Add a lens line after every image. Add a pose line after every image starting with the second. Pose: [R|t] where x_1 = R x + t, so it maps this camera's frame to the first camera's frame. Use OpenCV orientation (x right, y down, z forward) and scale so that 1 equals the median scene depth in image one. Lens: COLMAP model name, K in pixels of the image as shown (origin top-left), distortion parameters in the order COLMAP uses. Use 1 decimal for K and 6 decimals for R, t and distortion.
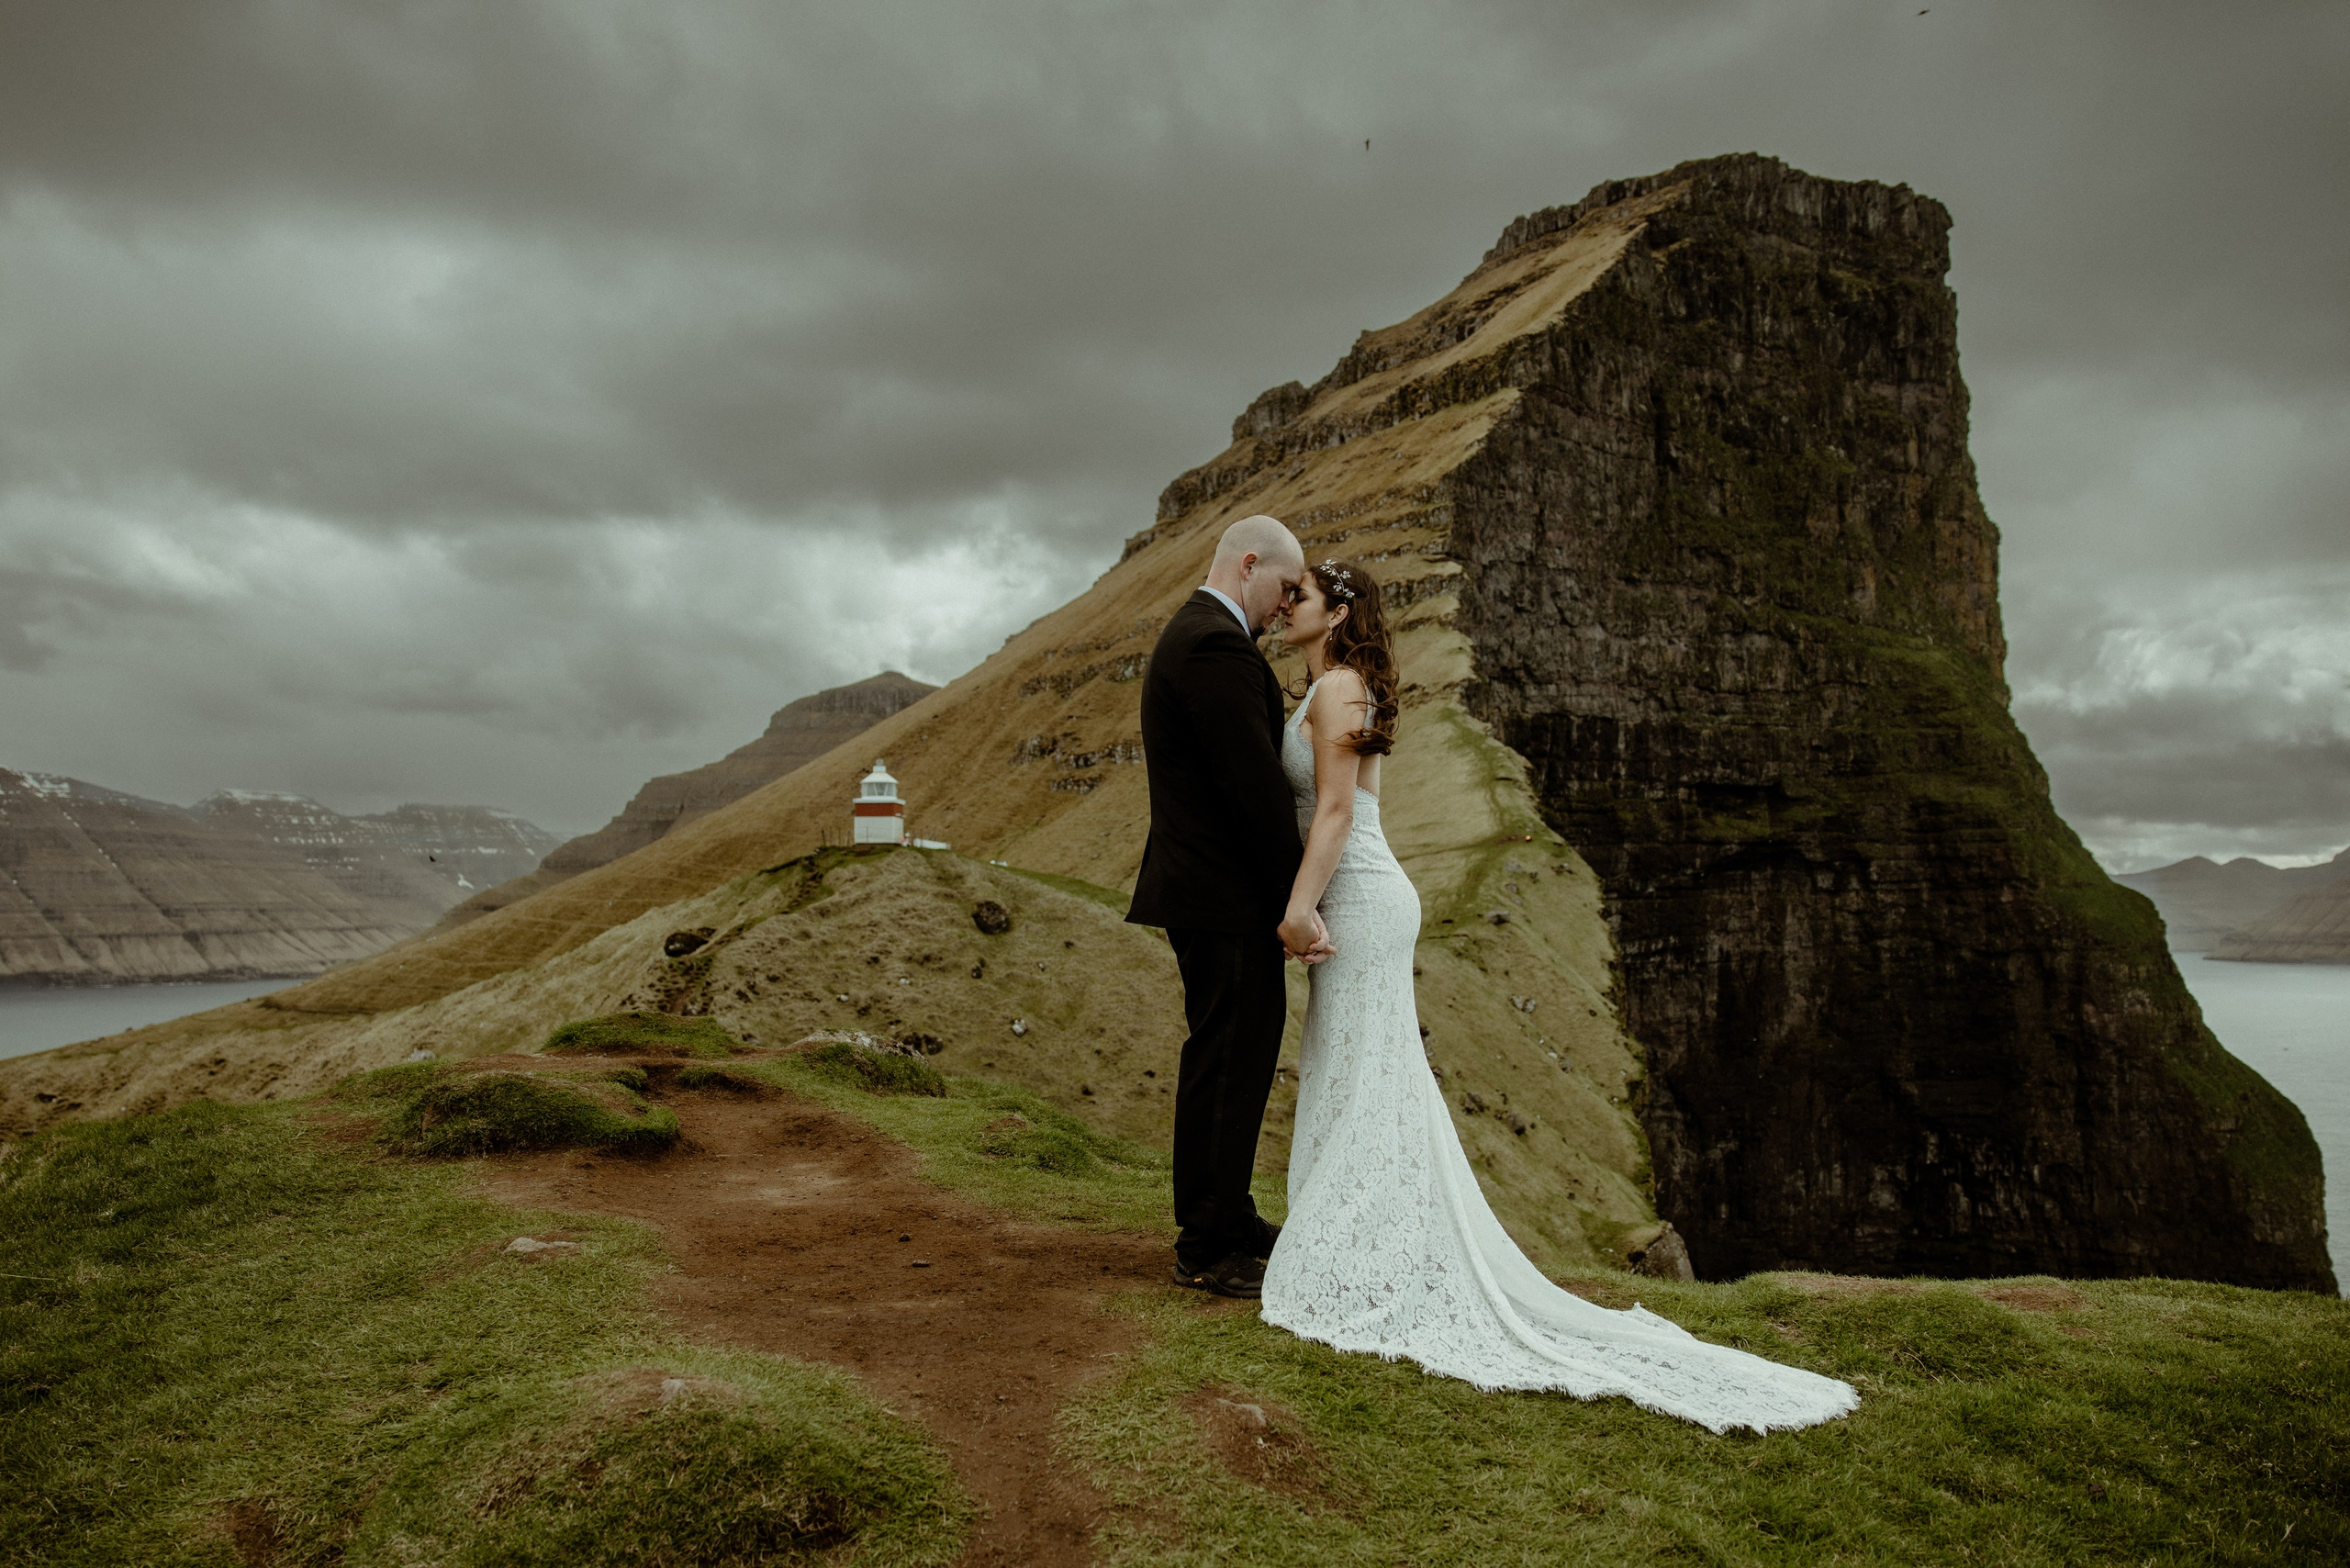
lens RADIAL K [[1674.9, 0, 1125.1], [0, 1674.9, 812.0], [0, 0, 1]] dist [-0.003089, 0.005741]
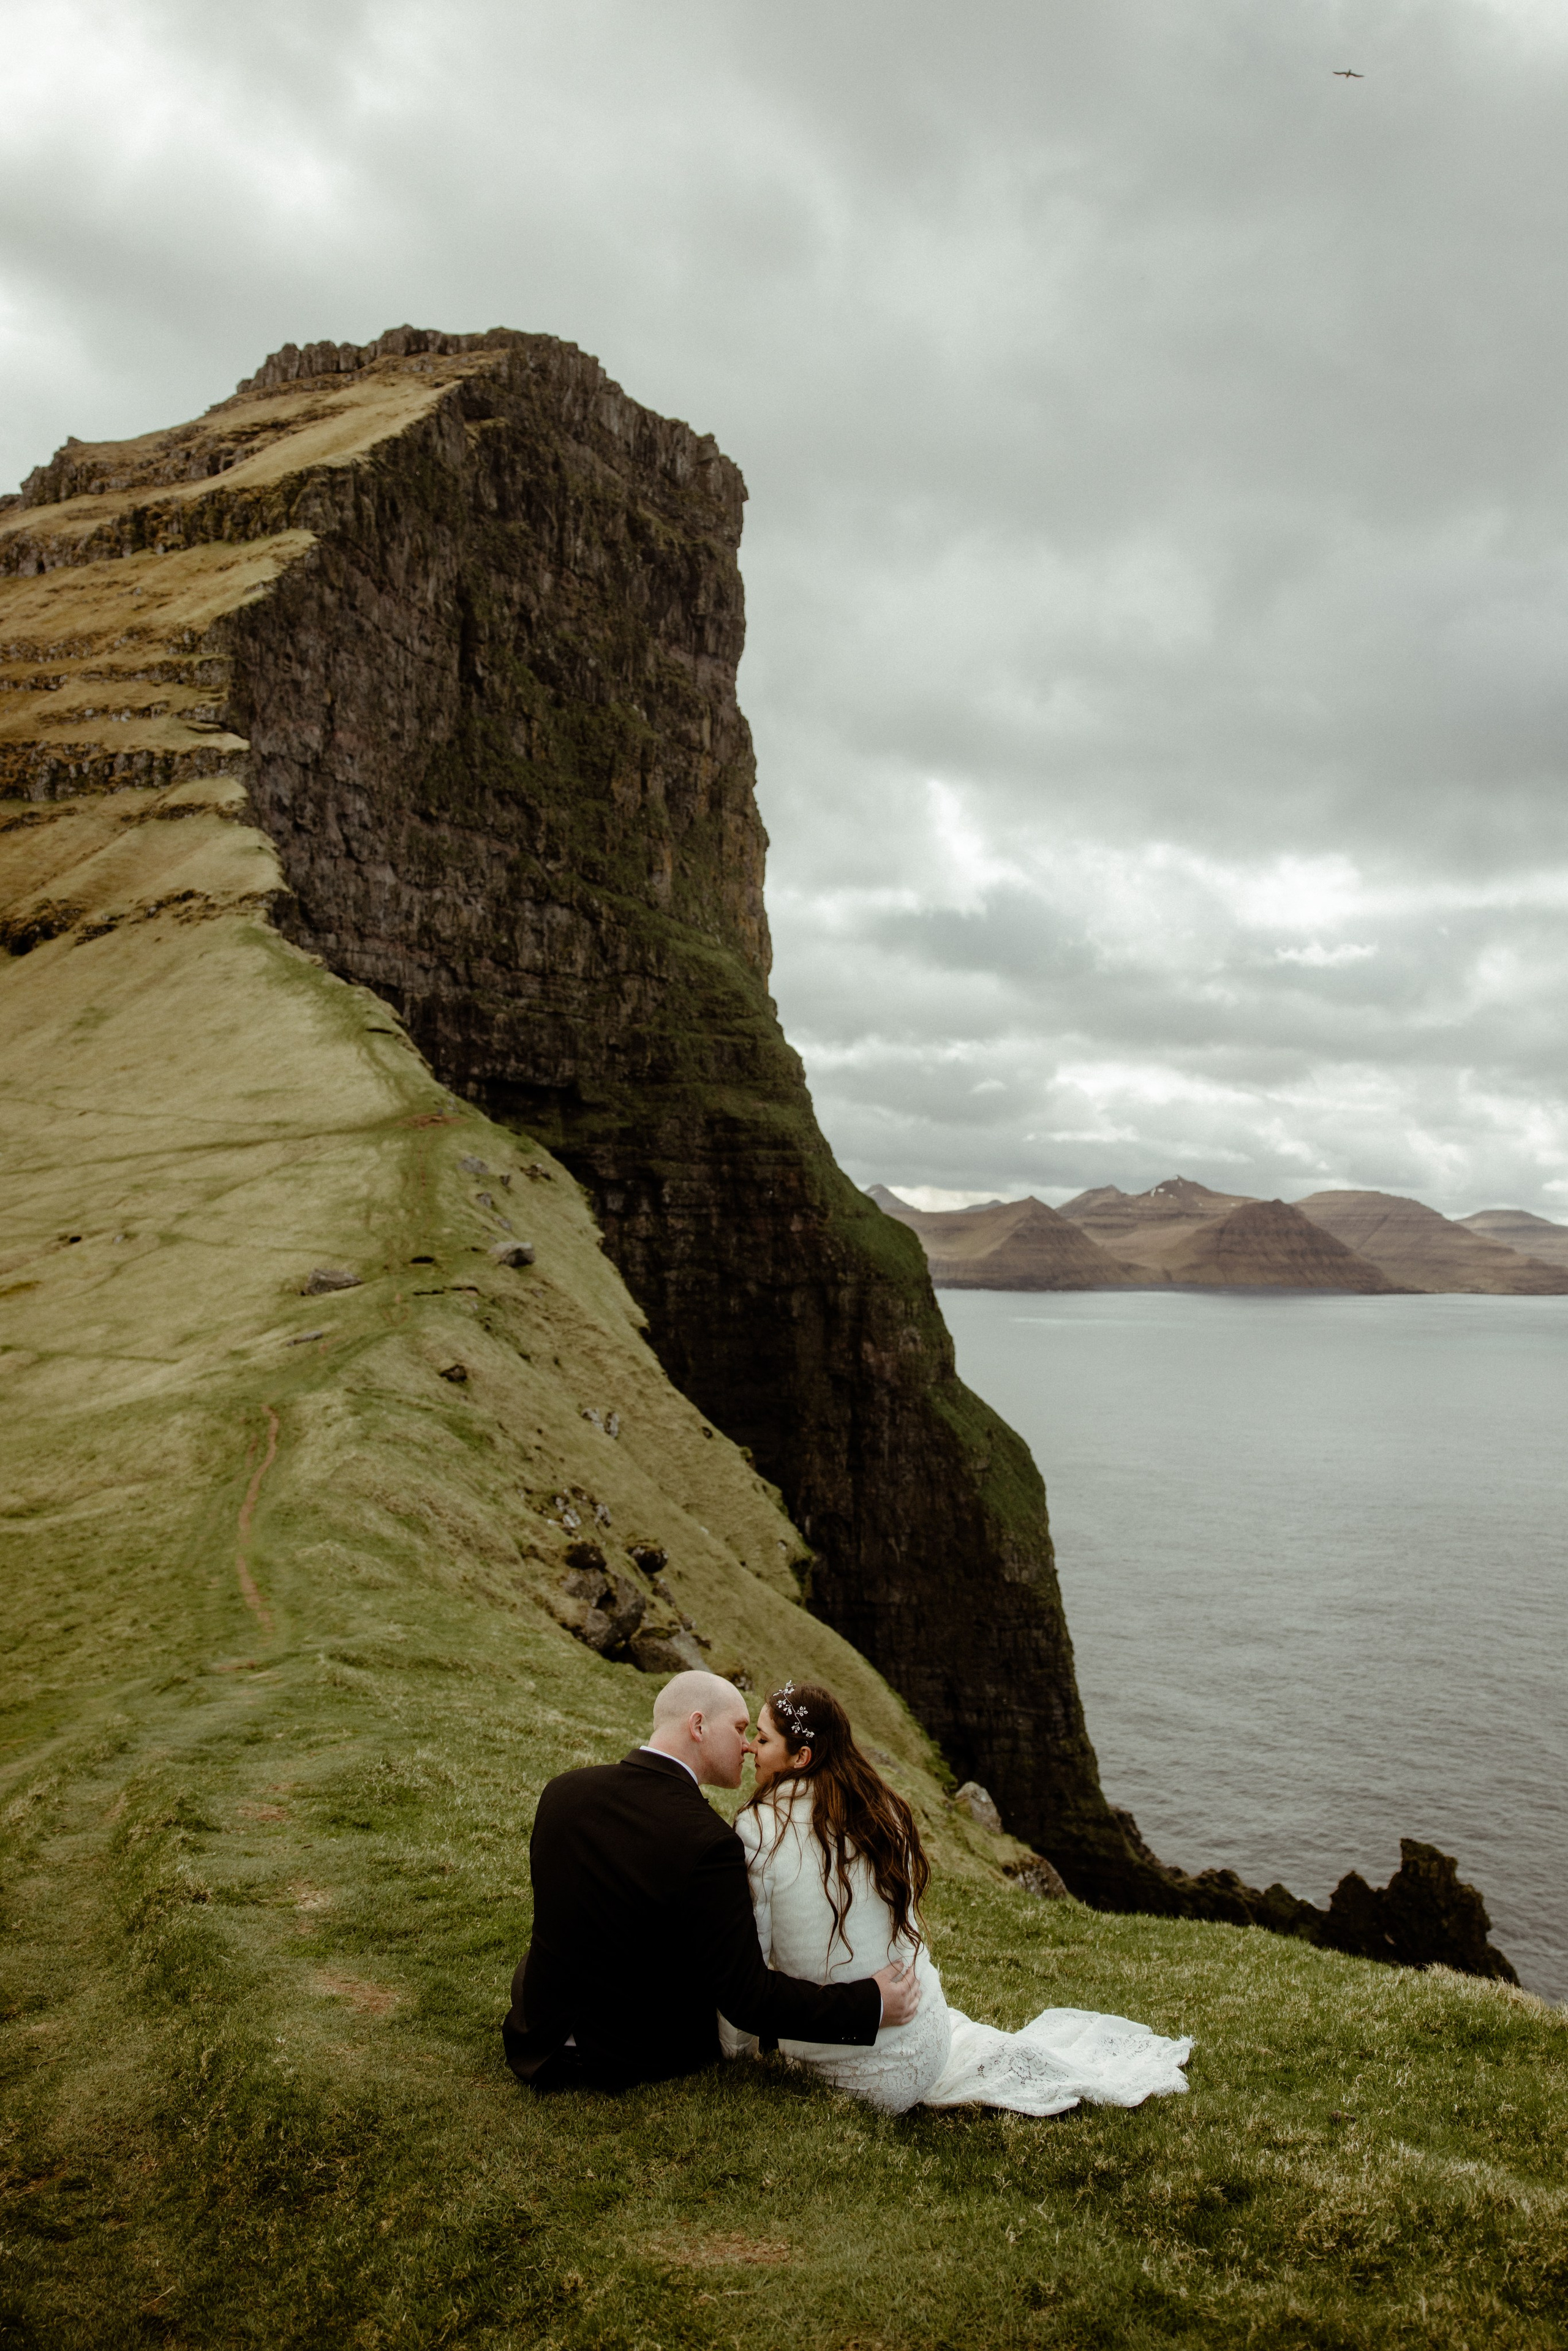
lens RADIAL K [[1744.8, 0, 784.0], [0, 1744.8, 1175.5], [0, 0, 1]] dist [-0.020371, 0.009646]
pose [[0.830816, 0.040161, 0.555096, -0.009811], [-0.057098, 0.998281, 0.013233, 0.011687], [-0.553610, -0.042689, 0.831681, 0.224744]]
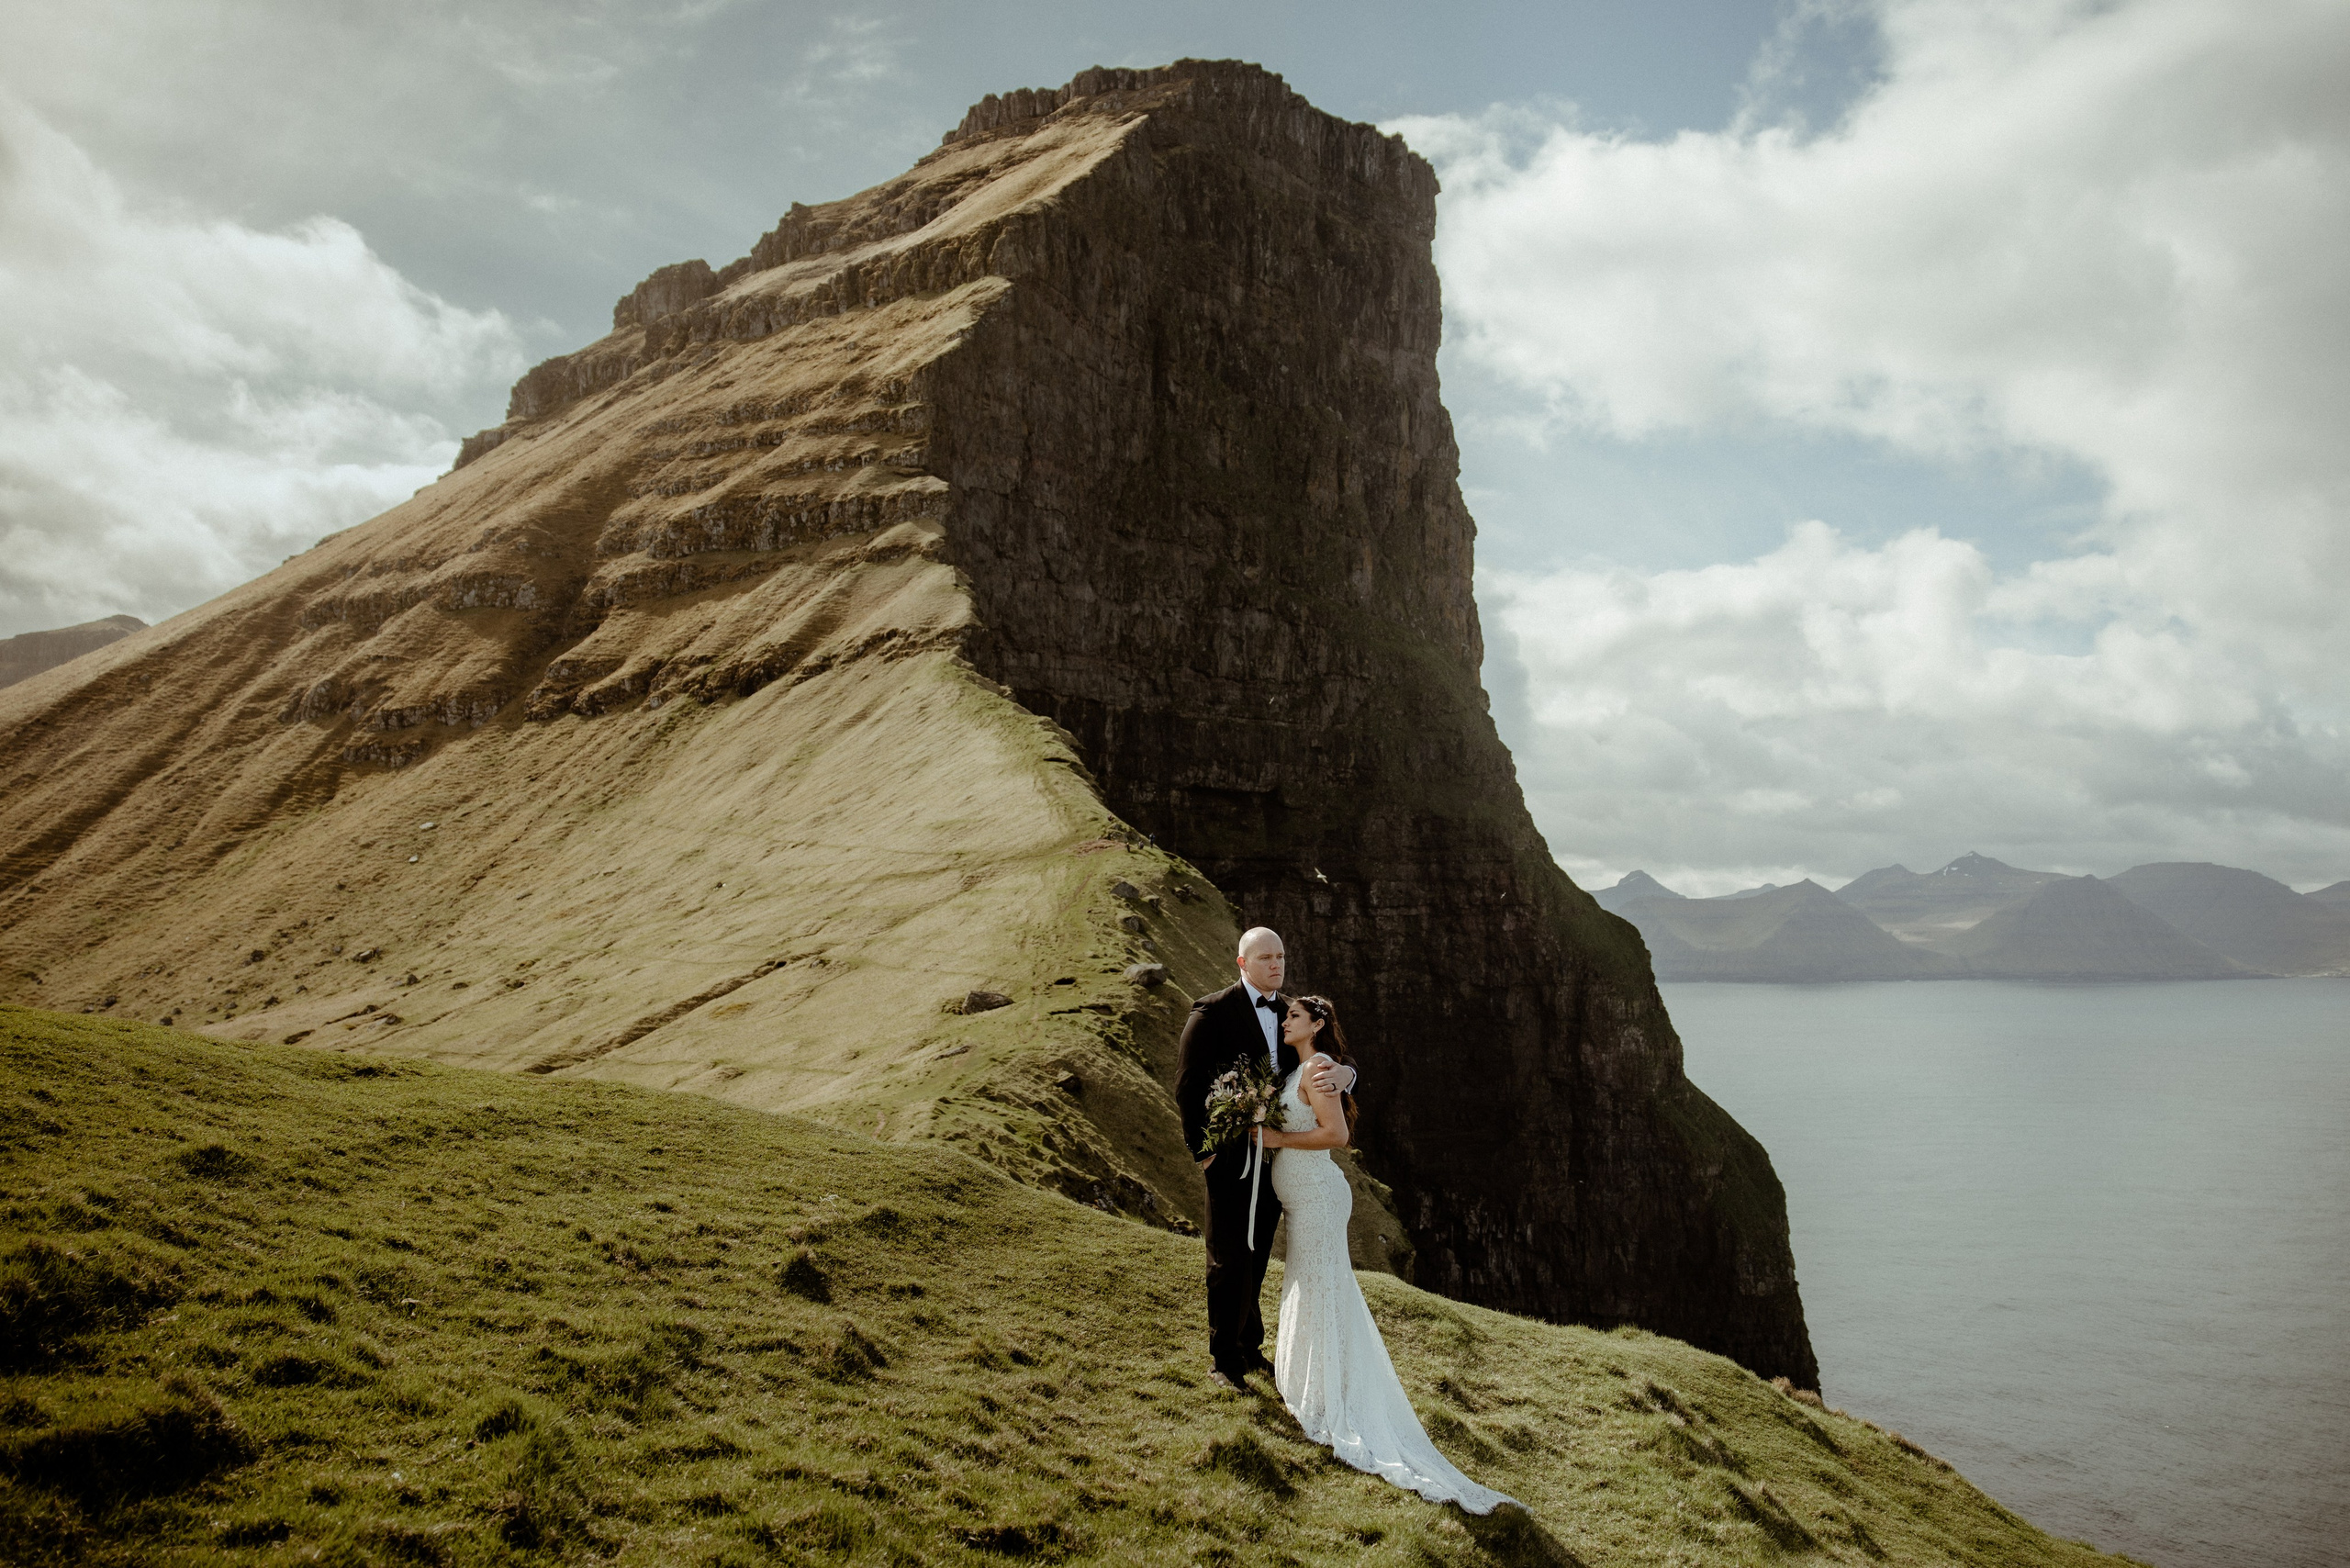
lens RADIAL K [[1831.5, 0, 1175.0], [0, 1831.5, 784.0], [0, 0, 1]] dist [-0.099144, 0.109747]
pose [[0.923956, 0.035271, 0.380869, -0.010239], [-0.028118, 0.999308, -0.024329, 0.004687], [-0.381463, 0.011769, 0.924309, 0.180235]]
